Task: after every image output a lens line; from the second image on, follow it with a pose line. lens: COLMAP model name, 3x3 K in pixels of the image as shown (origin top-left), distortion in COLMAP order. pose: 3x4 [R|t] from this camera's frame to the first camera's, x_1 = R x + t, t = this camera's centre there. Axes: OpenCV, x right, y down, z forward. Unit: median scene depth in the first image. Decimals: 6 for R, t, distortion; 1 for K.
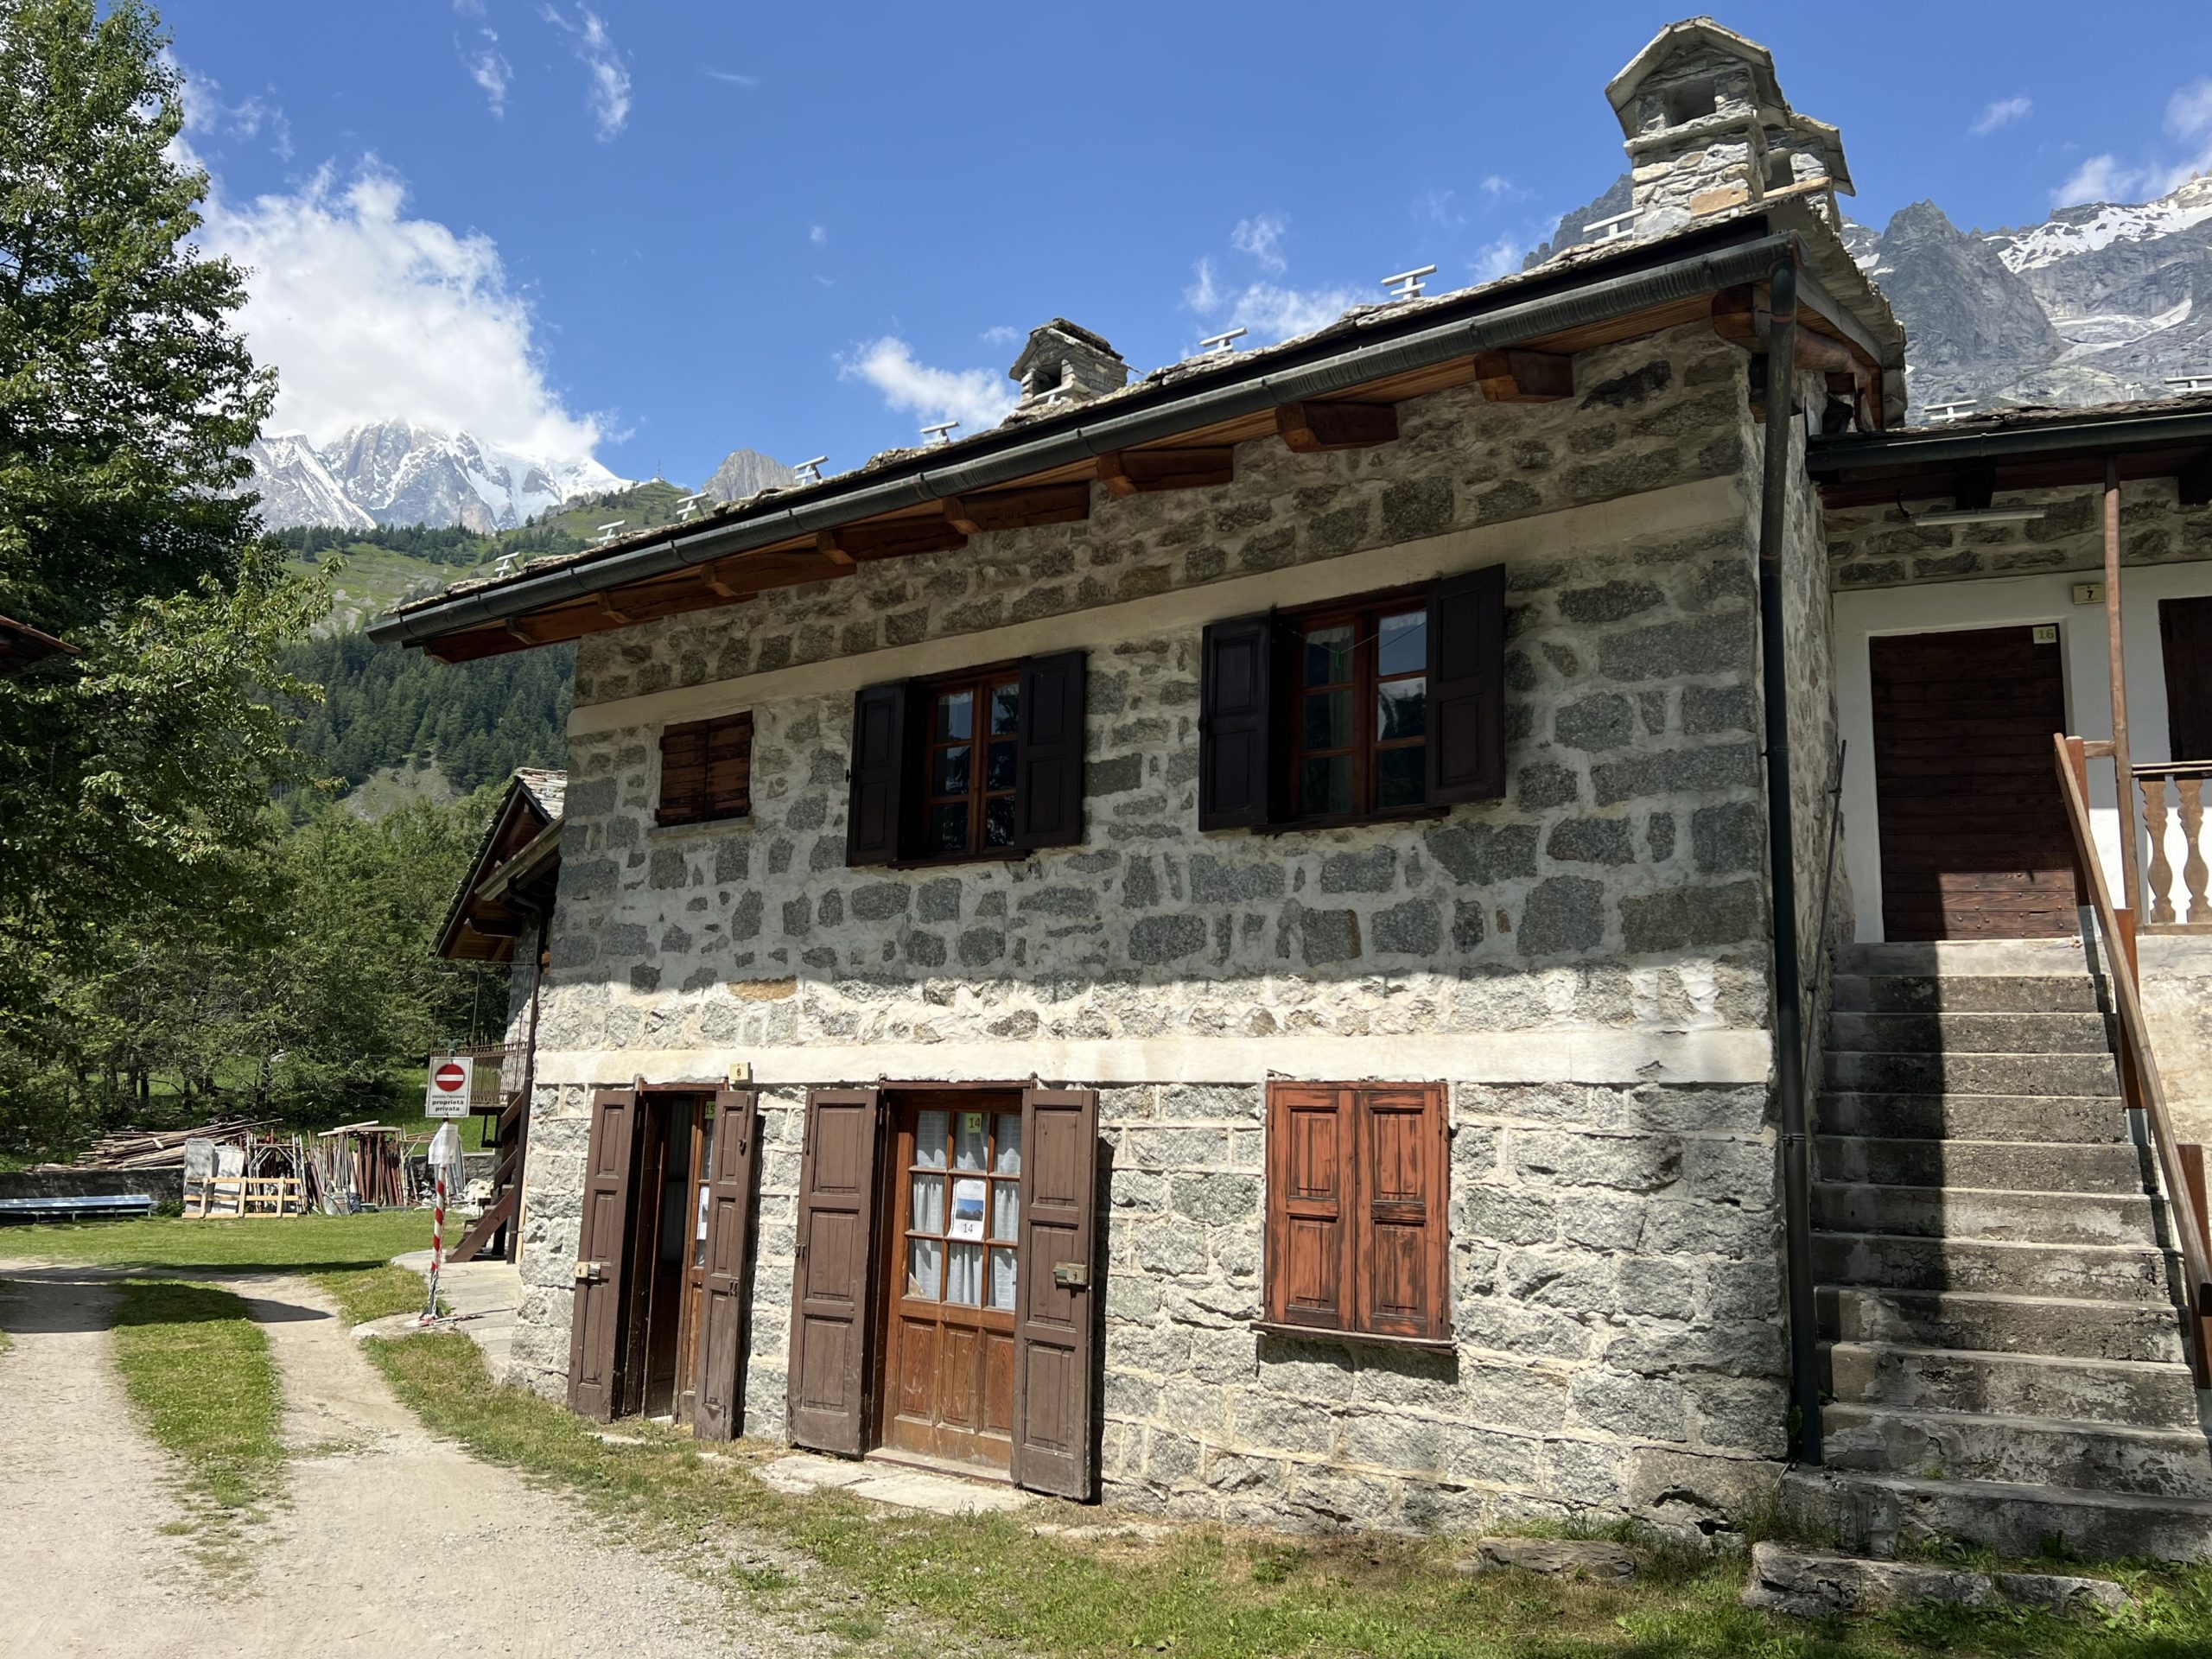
lens RADIAL K [[1700.1, 0, 1118.3], [0, 1700.1, 831.8], [0, 0, 1]] dist [0.064477, -0.072128]
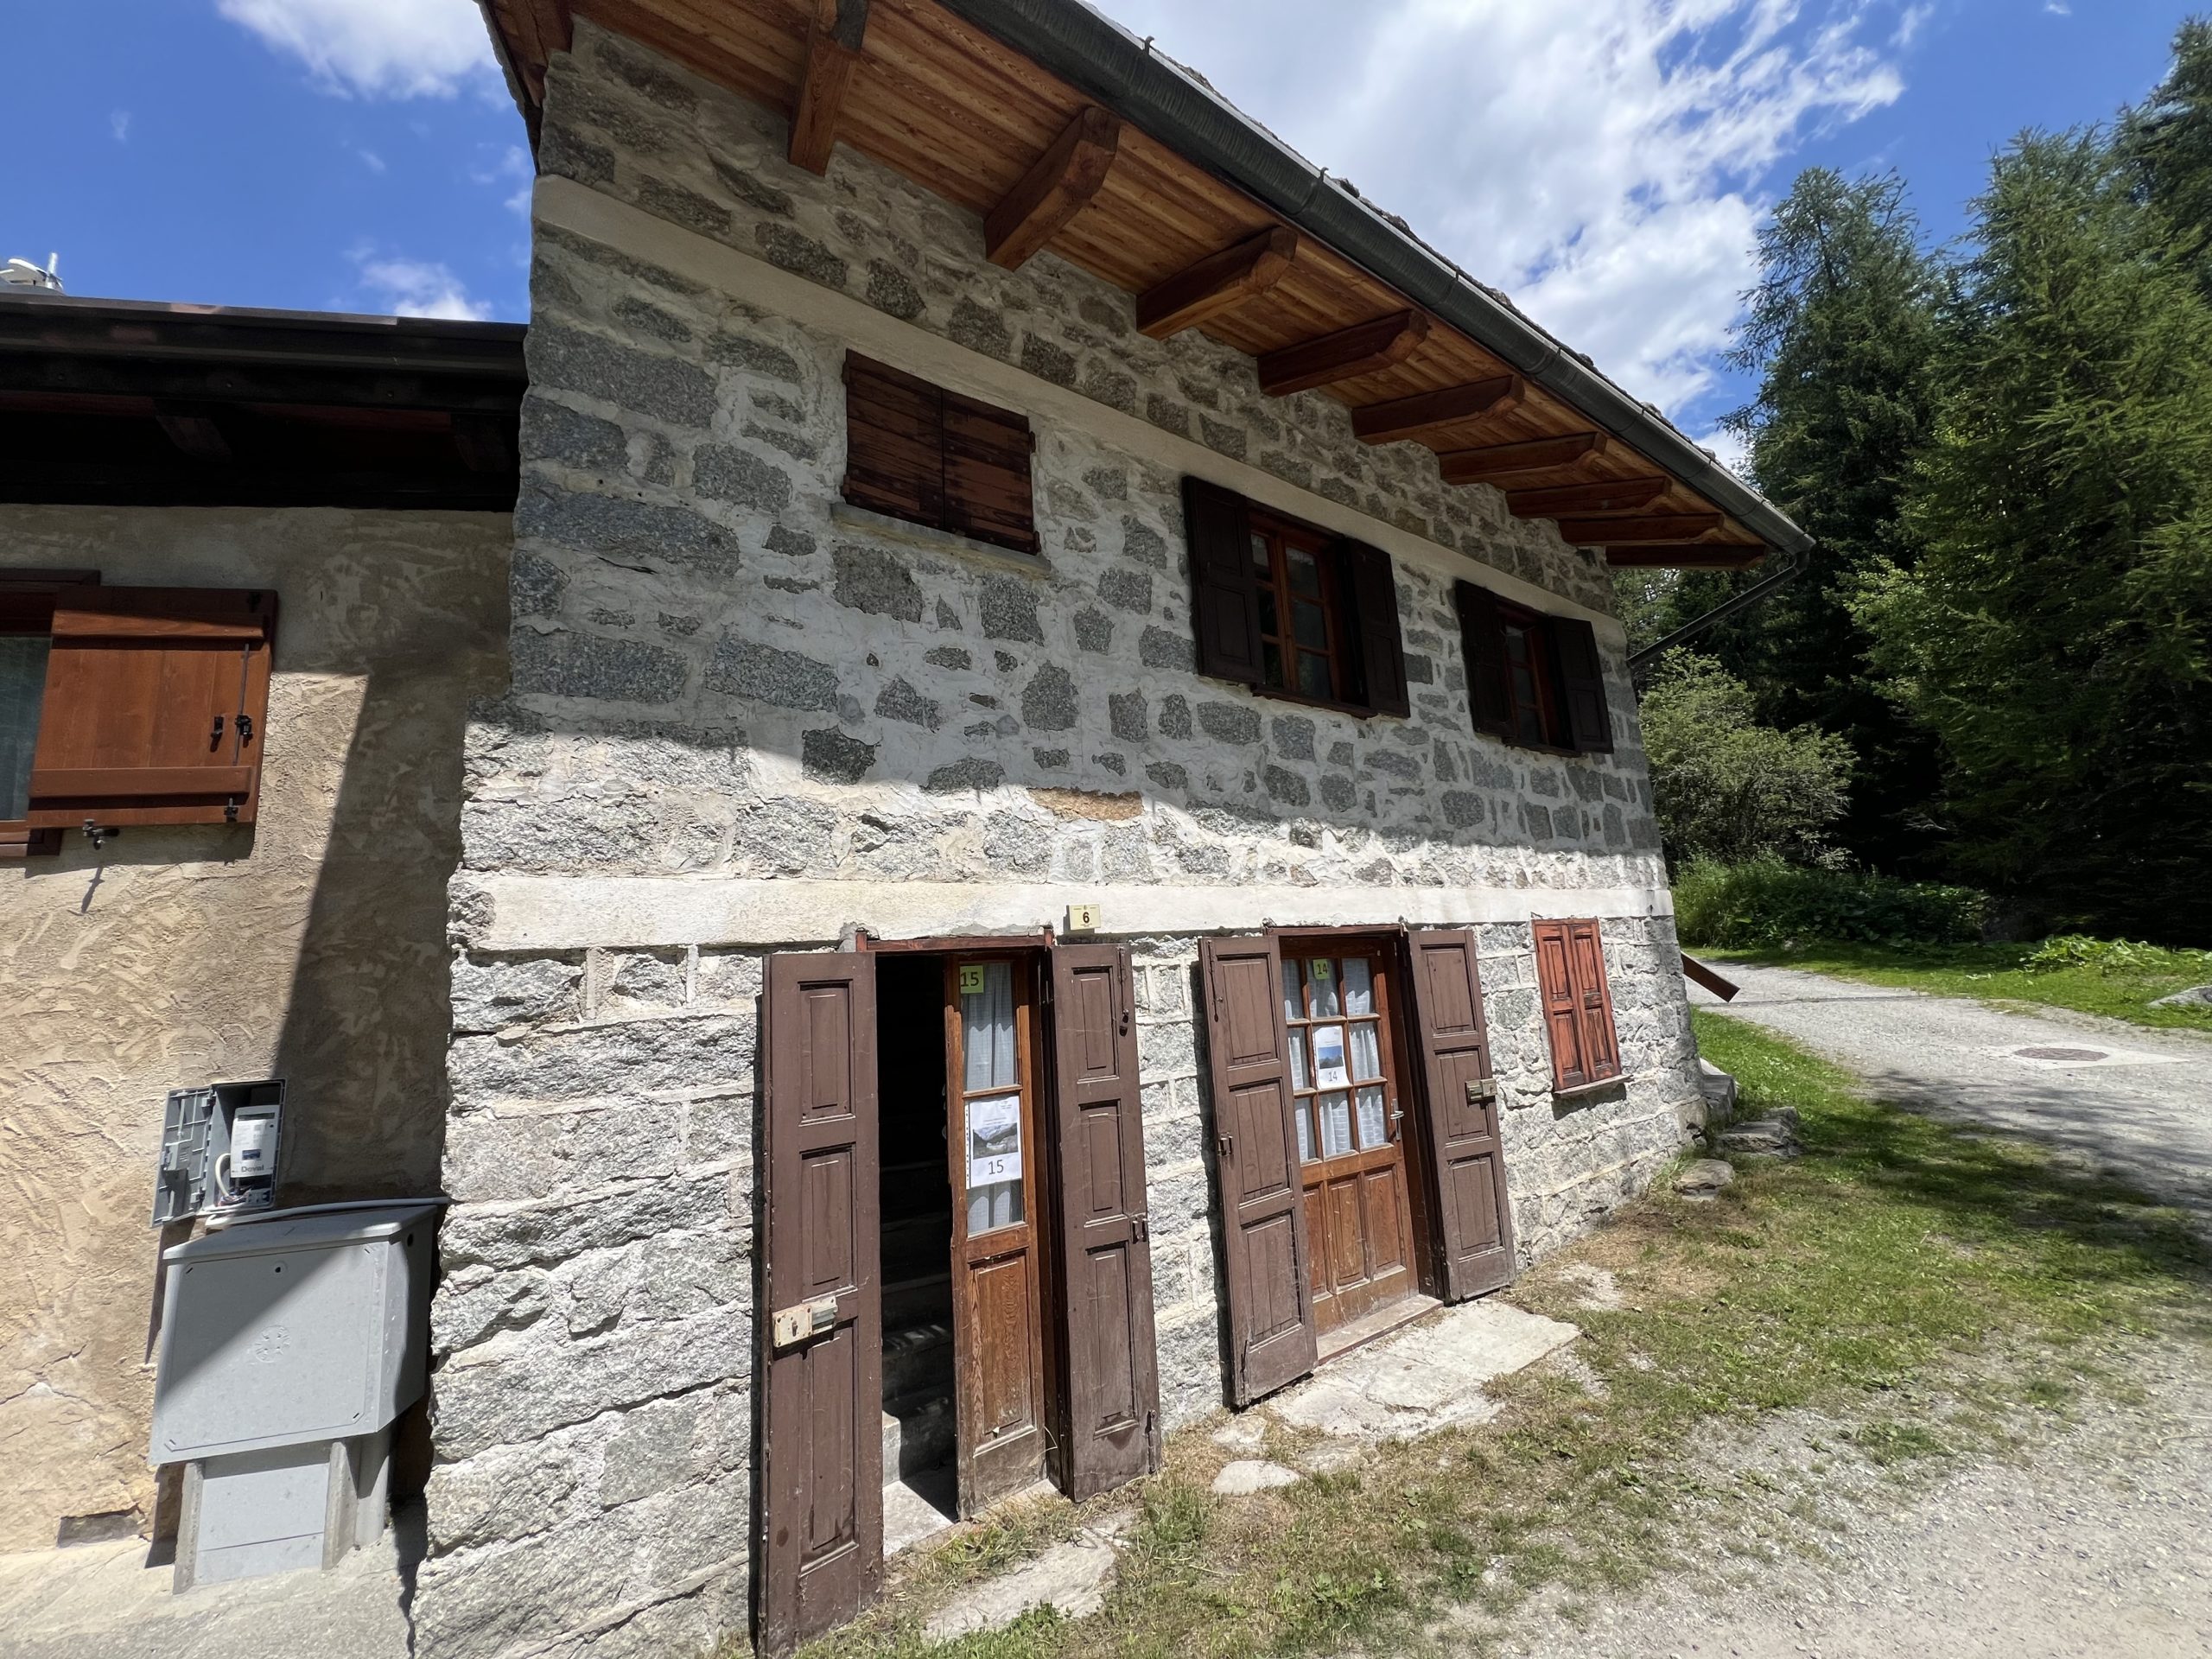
lens RADIAL K [[884.4, 0, 1099.7], [0, 884.4, 825.7], [0, 0, 1]] dist [-0.001460, 0.000364]
pose [[0.295801, 0.120156, 0.947662, -0.645012], [-0.096827, 0.990719, -0.095392, 0.157417], [-0.950330, -0.063542, 0.304690, 1.017057]]
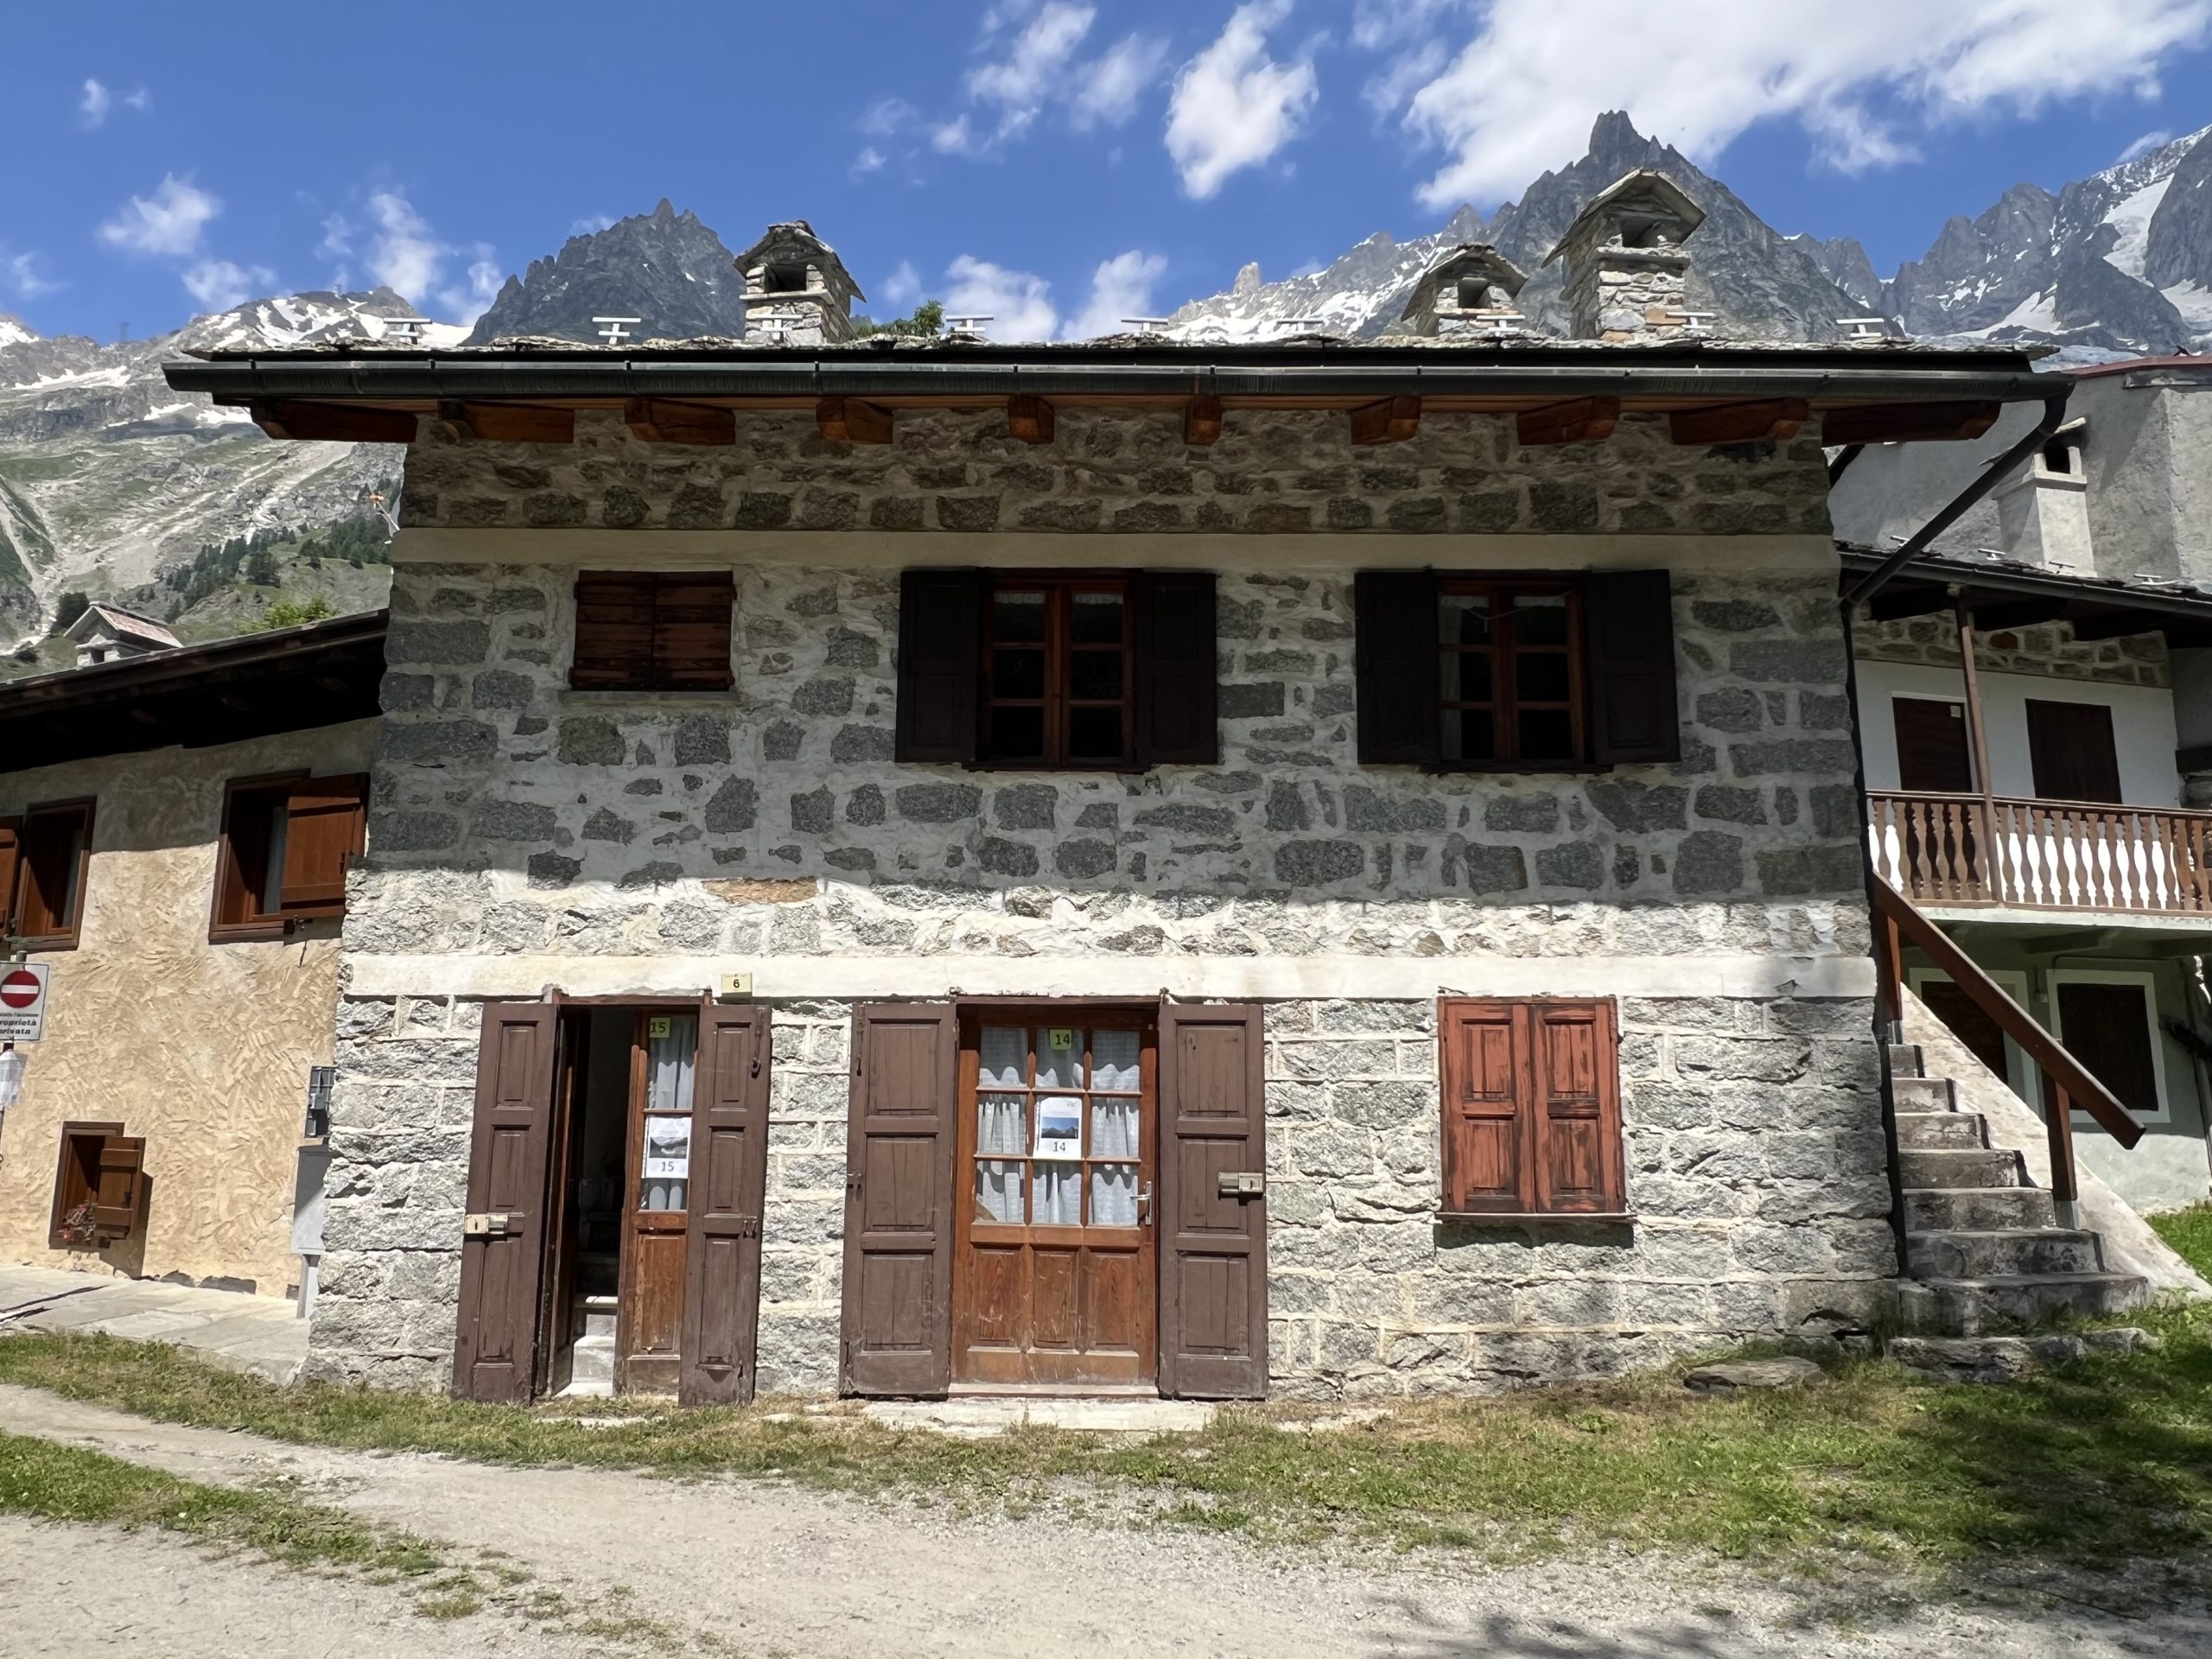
lens RADIAL K [[1516.7, 0, 1108.8], [0, 1516.7, 828.4], [0, 0, 1]] dist [-0.010191, 0.009661]
pose [[0.805576, 0.078601, 0.587256, -0.605334], [-0.088031, 0.996039, -0.012557, 0.062997], [-0.585917, -0.041582, 0.809304, 0.306436]]
